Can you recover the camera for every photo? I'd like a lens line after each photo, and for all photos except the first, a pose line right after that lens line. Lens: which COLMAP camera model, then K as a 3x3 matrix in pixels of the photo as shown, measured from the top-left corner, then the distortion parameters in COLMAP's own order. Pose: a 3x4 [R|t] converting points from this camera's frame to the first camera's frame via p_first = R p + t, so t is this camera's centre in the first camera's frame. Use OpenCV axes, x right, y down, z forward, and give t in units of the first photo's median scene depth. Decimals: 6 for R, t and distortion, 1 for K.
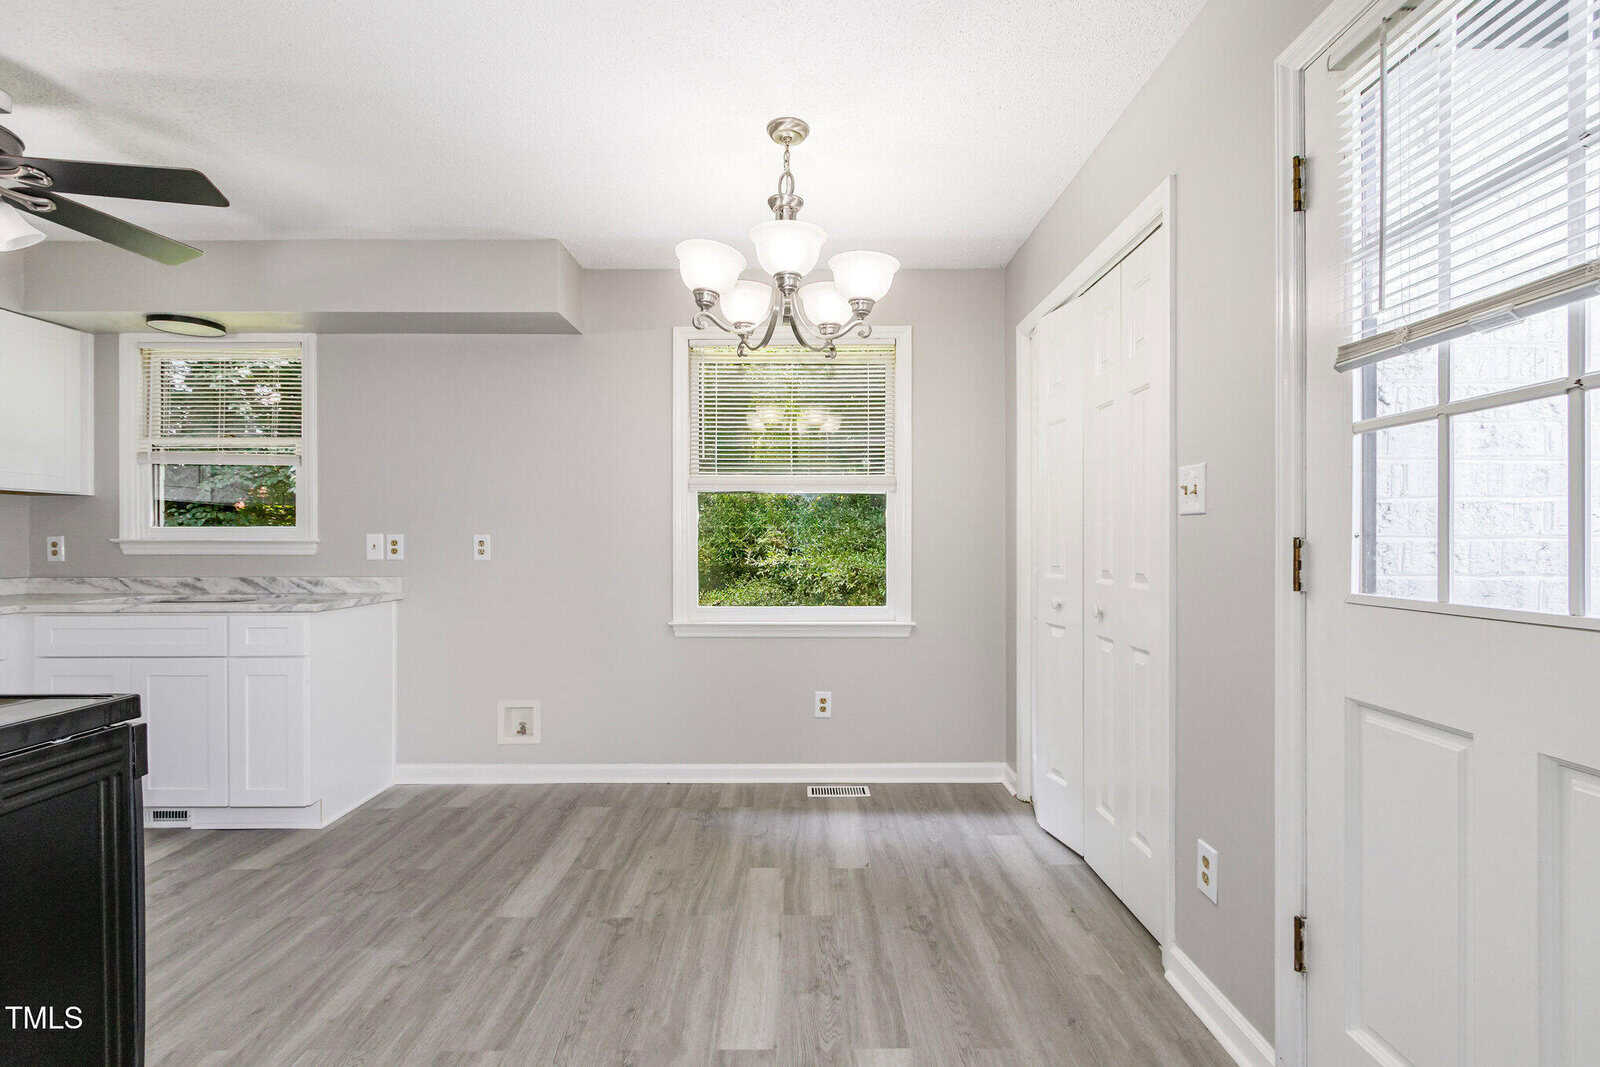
lens RADIAL K [[728.5, 0, 798.5], [0, 728.5, 538.7], [0, 0, 1]] dist [0.002572, 0.000126]
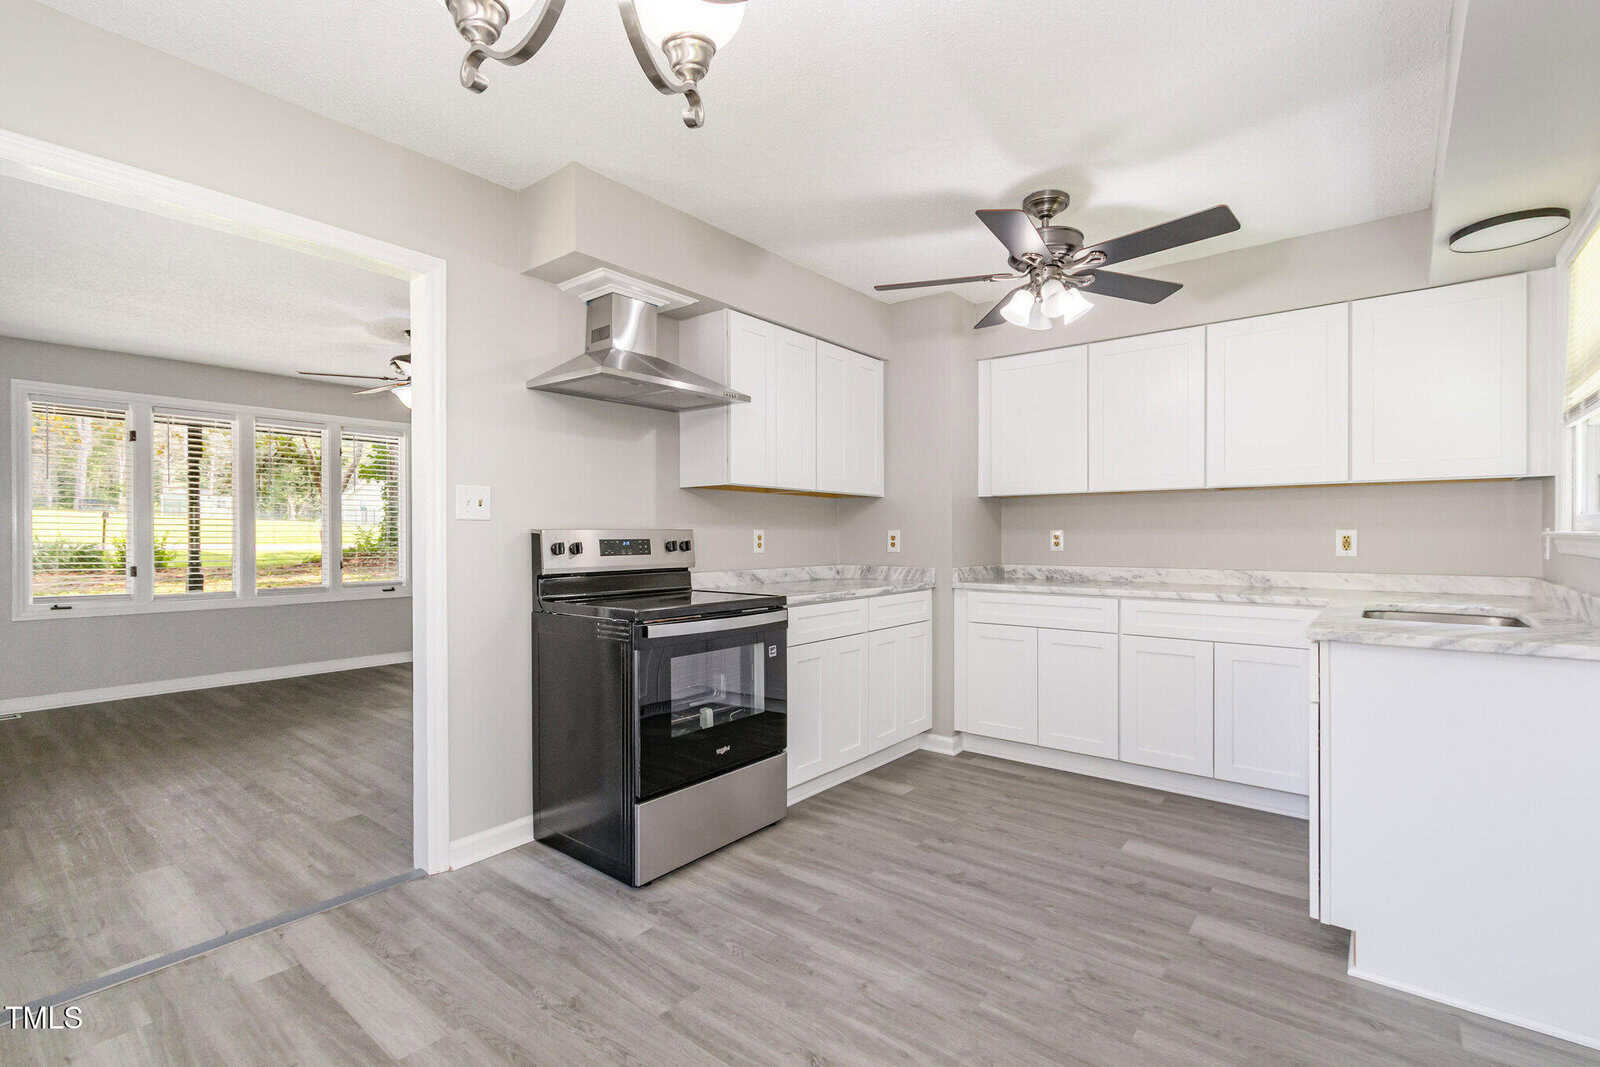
lens RADIAL K [[728.5, 0, 799.1], [0, 728.5, 536.8], [0, 0, 1]] dist [0.002572, 0.000126]
pose [[-0.628228, 0.001522, -0.778028, 0.219247], [0.002511, 0.999997, -0.000071, 0.005803], [0.778025, -0.001999, -0.628230, 1.385982]]
